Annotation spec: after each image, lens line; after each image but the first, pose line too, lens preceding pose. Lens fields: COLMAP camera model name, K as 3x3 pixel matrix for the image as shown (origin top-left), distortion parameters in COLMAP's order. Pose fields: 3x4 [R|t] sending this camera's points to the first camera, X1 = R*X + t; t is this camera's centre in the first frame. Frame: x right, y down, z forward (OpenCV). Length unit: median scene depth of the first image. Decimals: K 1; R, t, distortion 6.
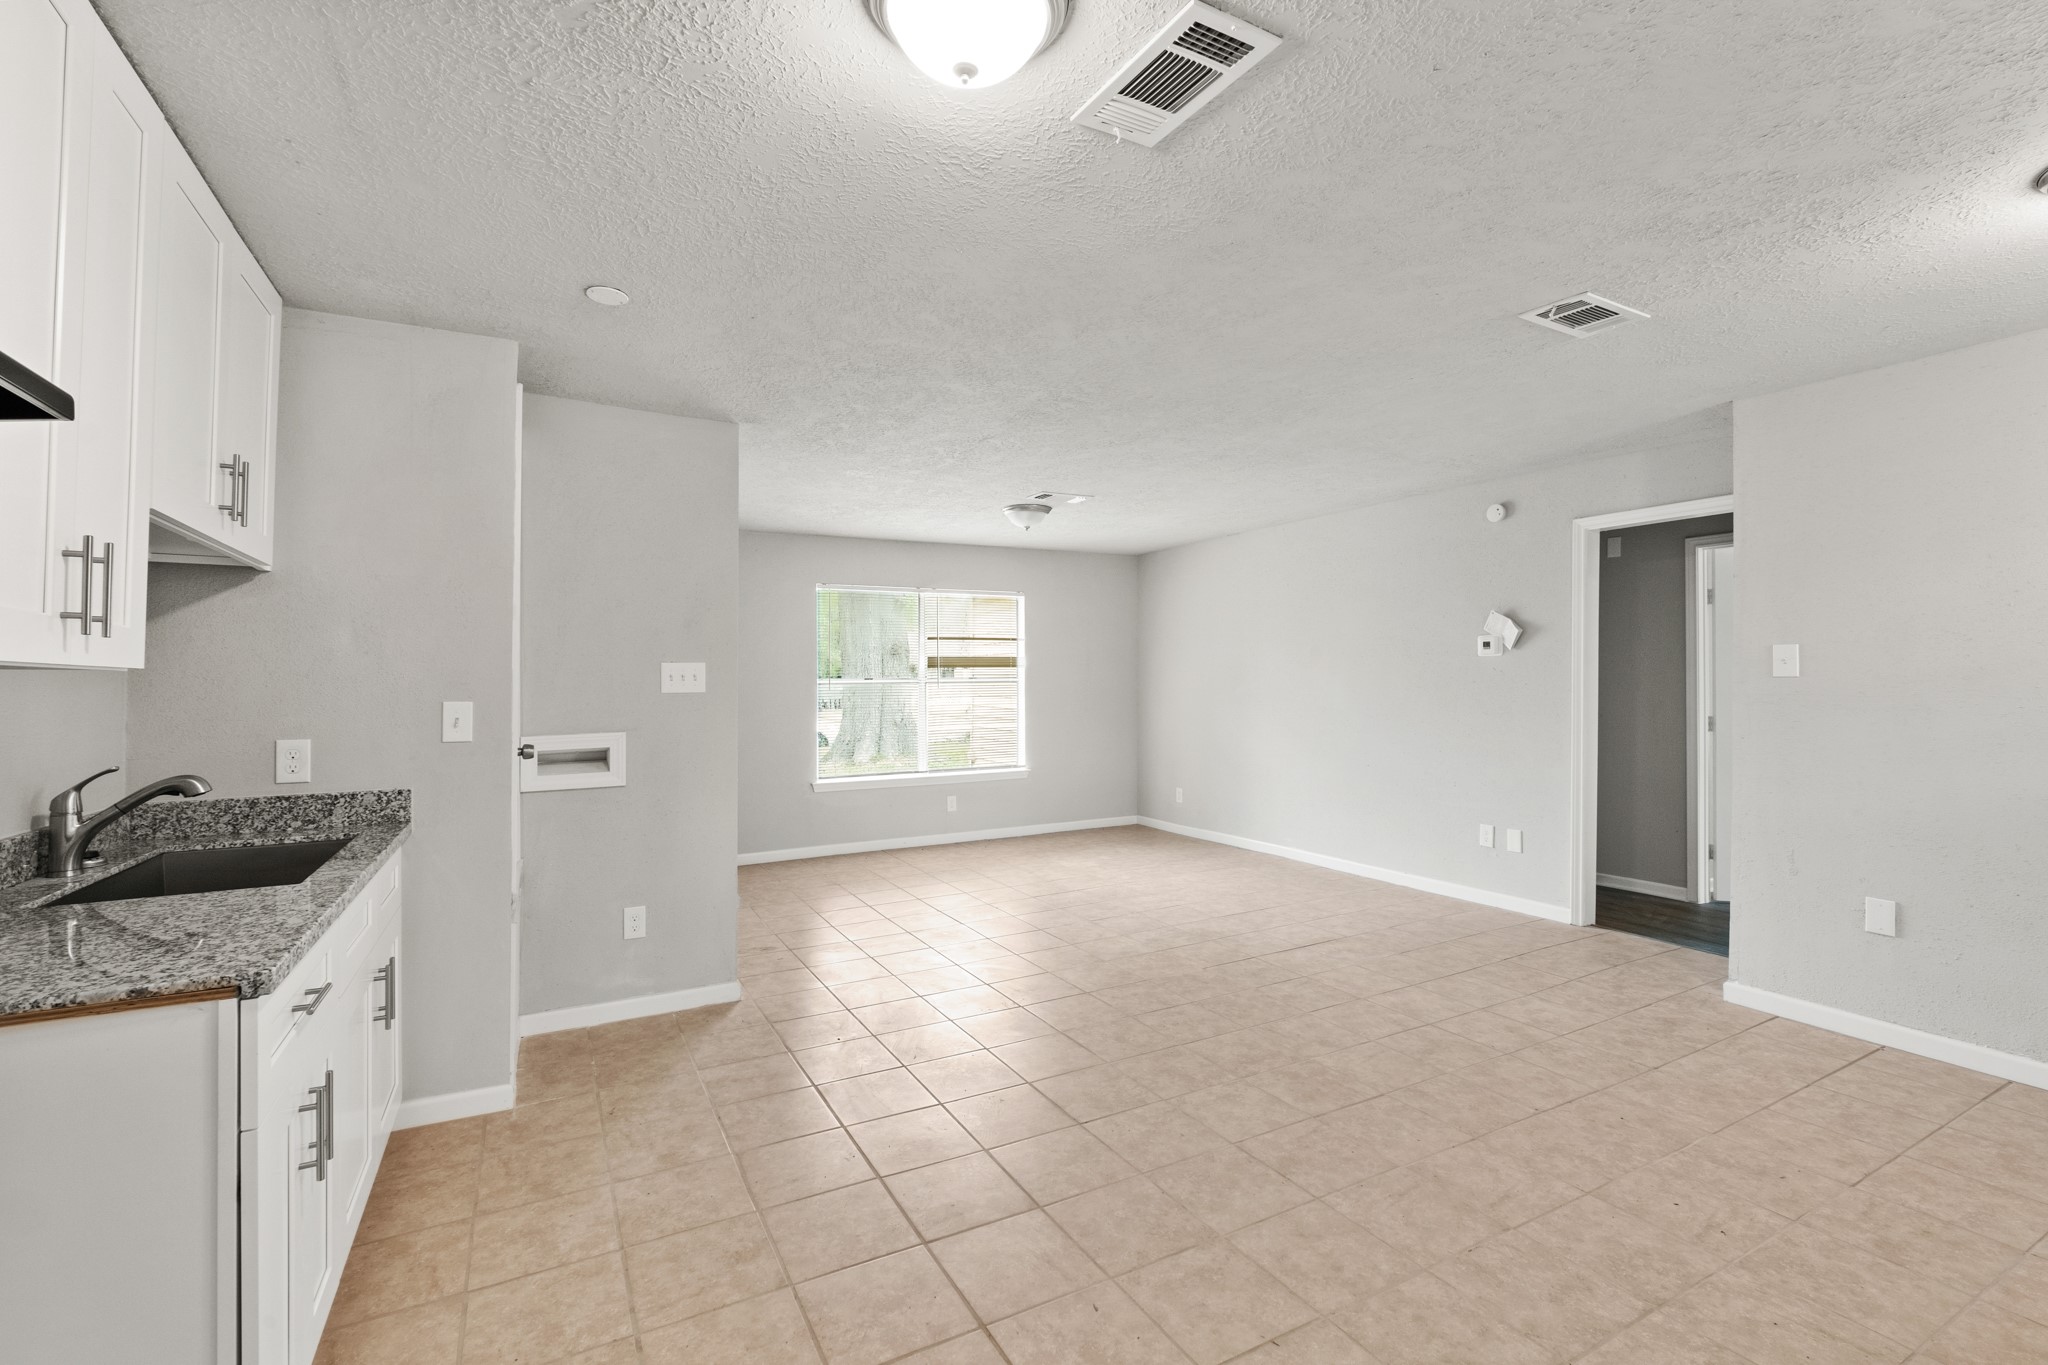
lens RADIAL K [[905.7, 0, 1024.6], [0, 905.7, 673.7], [0, 0, 1]] dist [-0.003297, -0.000912]
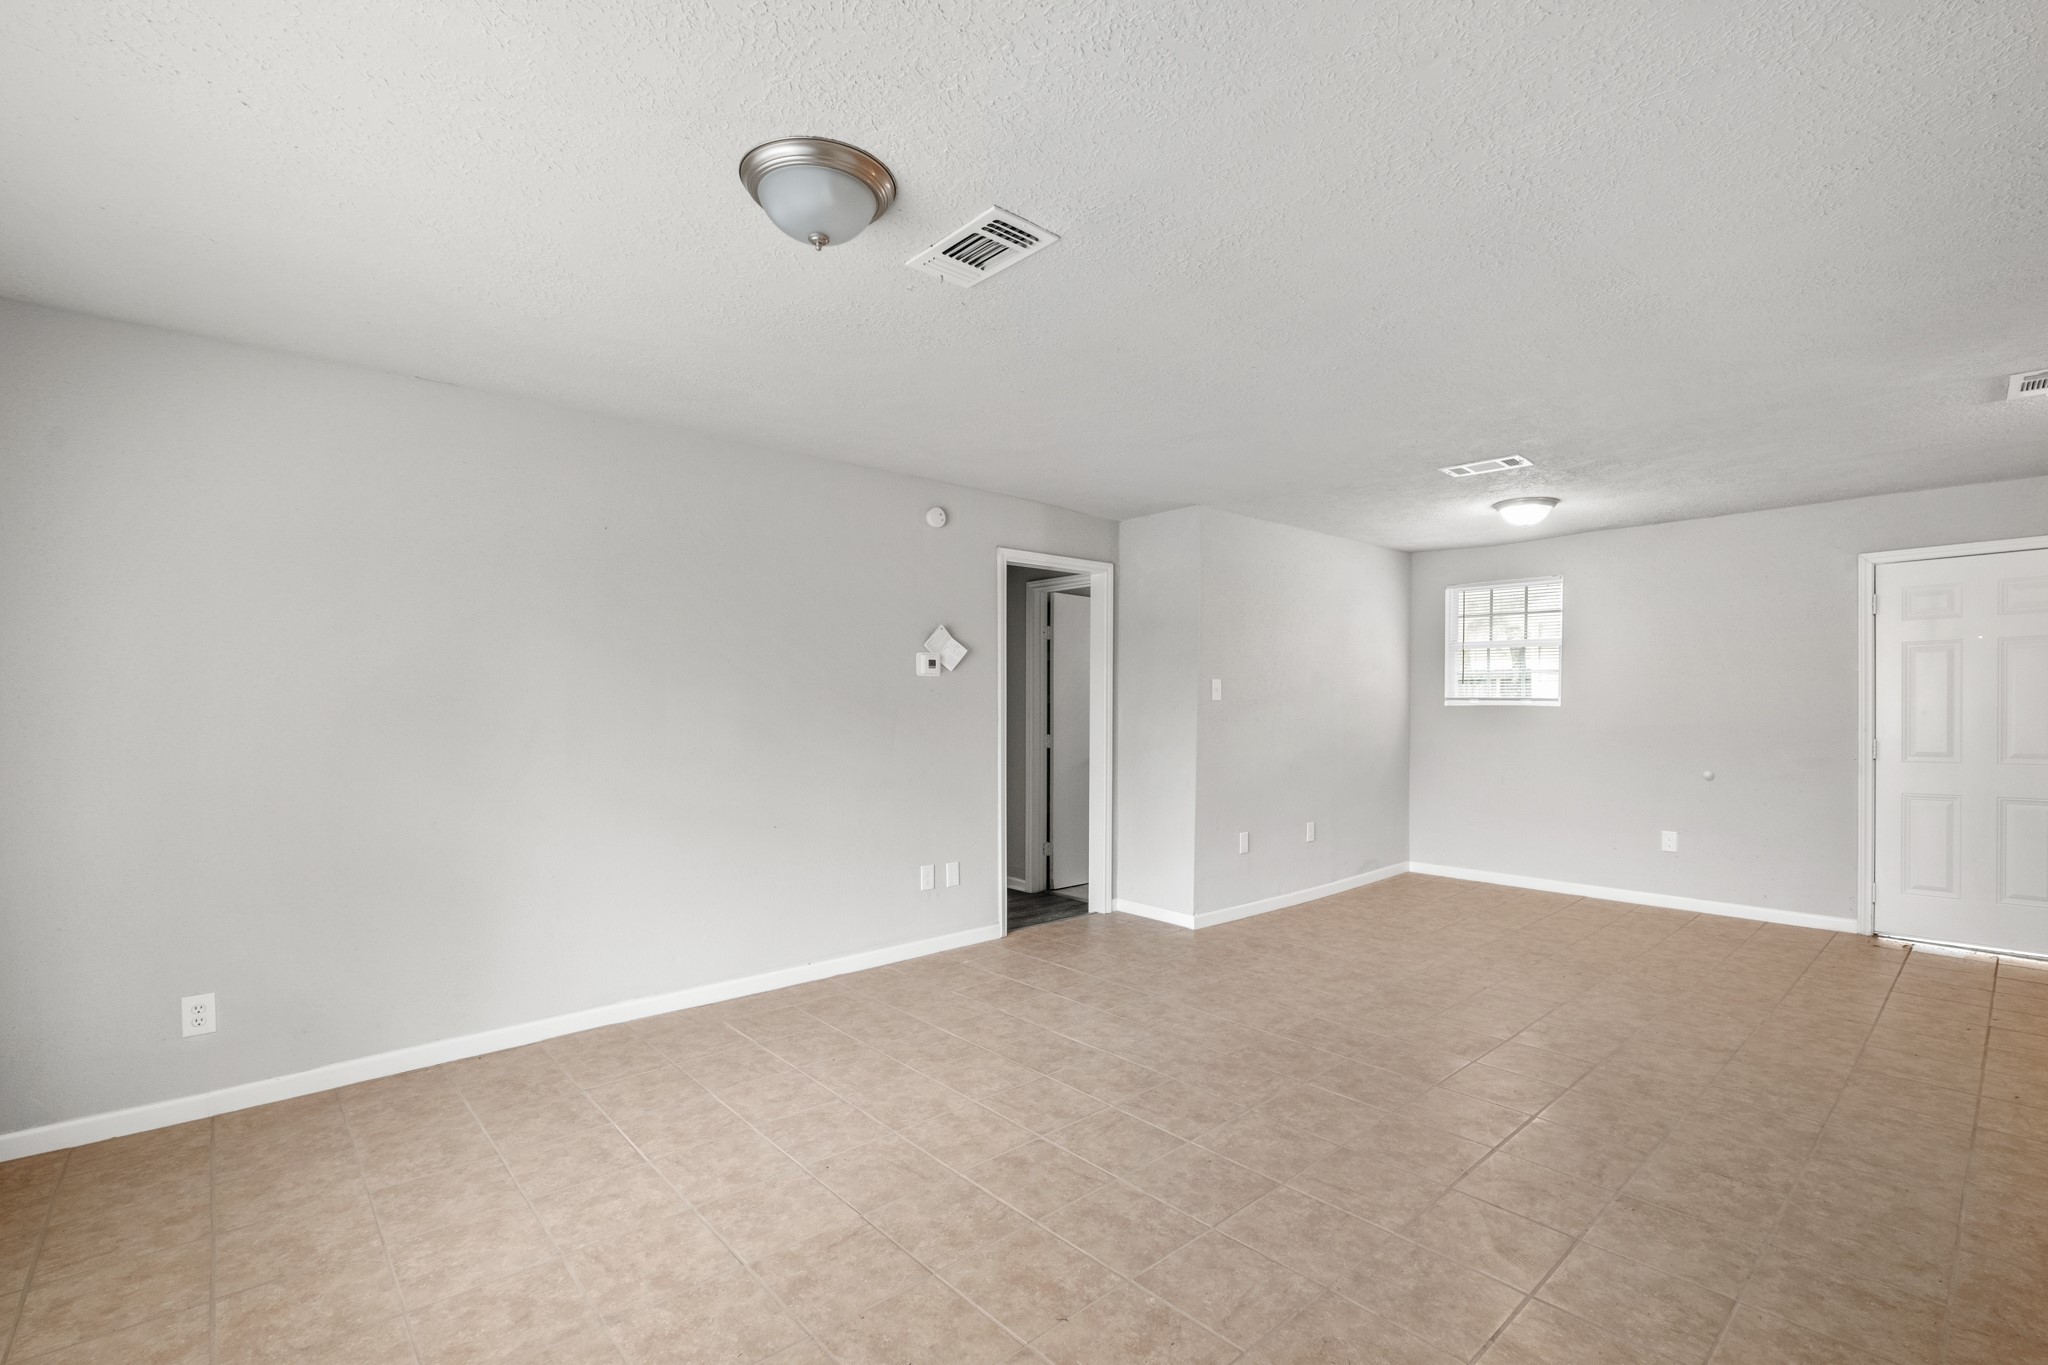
lens RADIAL K [[905.7, 0, 1042.9], [0, 905.7, 724.4], [0, 0, 1]] dist [-0.003297, -0.000912]
pose [[-0.225584, -0.019341, 0.974032, -0.528019], [-0.003789, 0.999813, 0.018975, 0.014811], [-0.974216, 0.000590, -0.225615, 1.505731]]
